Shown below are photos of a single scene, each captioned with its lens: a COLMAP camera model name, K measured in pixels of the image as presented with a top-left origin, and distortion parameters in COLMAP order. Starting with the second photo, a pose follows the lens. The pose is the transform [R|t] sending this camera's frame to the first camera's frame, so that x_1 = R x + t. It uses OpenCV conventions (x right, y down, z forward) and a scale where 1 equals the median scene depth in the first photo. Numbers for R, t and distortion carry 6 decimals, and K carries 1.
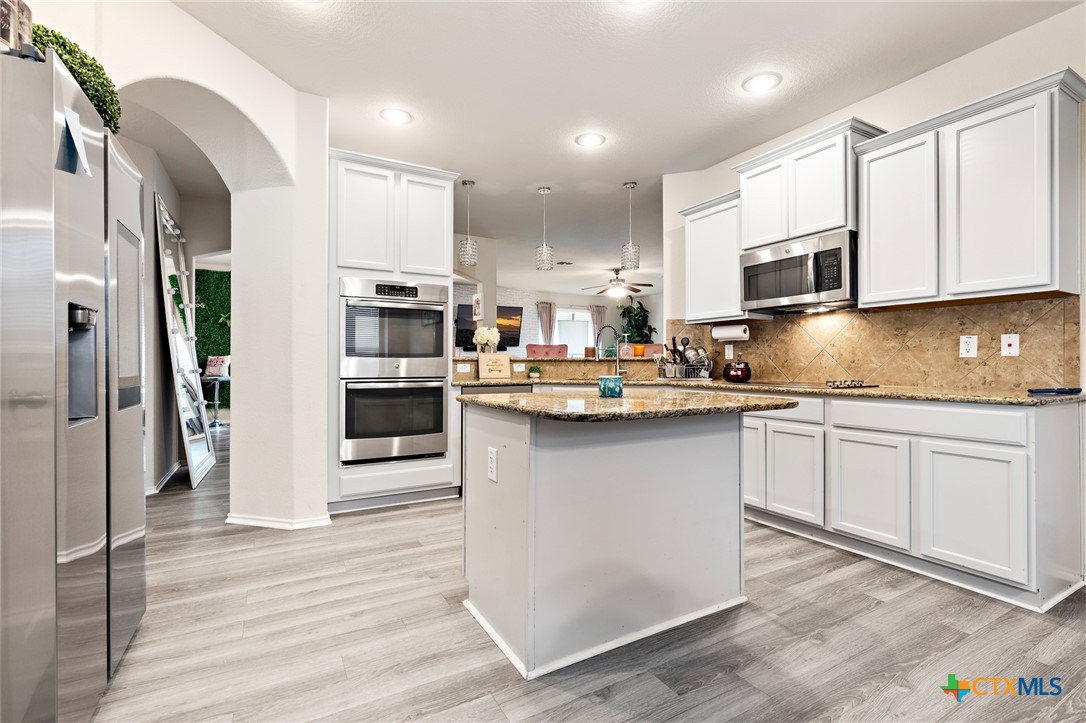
lens RADIAL K [[489.5, 0, 543.0], [0, 489.5, 361.5], [0, 0, 1]] dist [-0.004820, -0.000385]
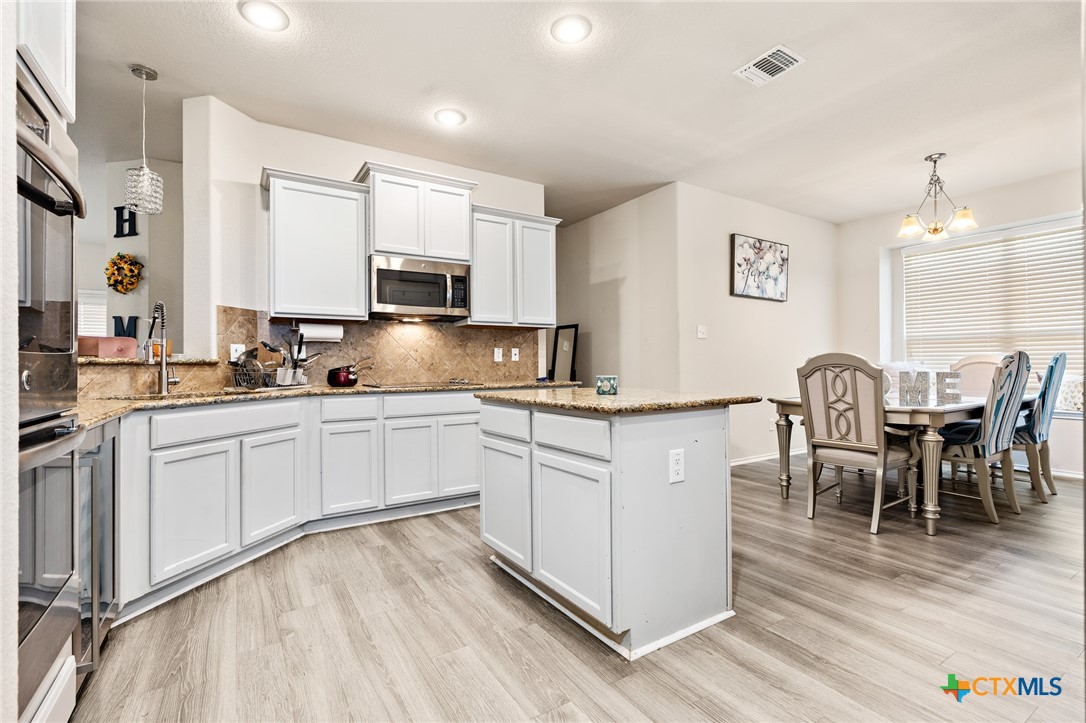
lens RADIAL K [[489.5, 0, 543.0], [0, 489.5, 361.5], [0, 0, 1]] dist [-0.004820, -0.000385]
pose [[-0.048150, 0.005886, 0.998823, -0.761636], [0.005425, 0.999969, -0.005631, 0.001879], [-0.998825, 0.005148, -0.048180, 0.929960]]
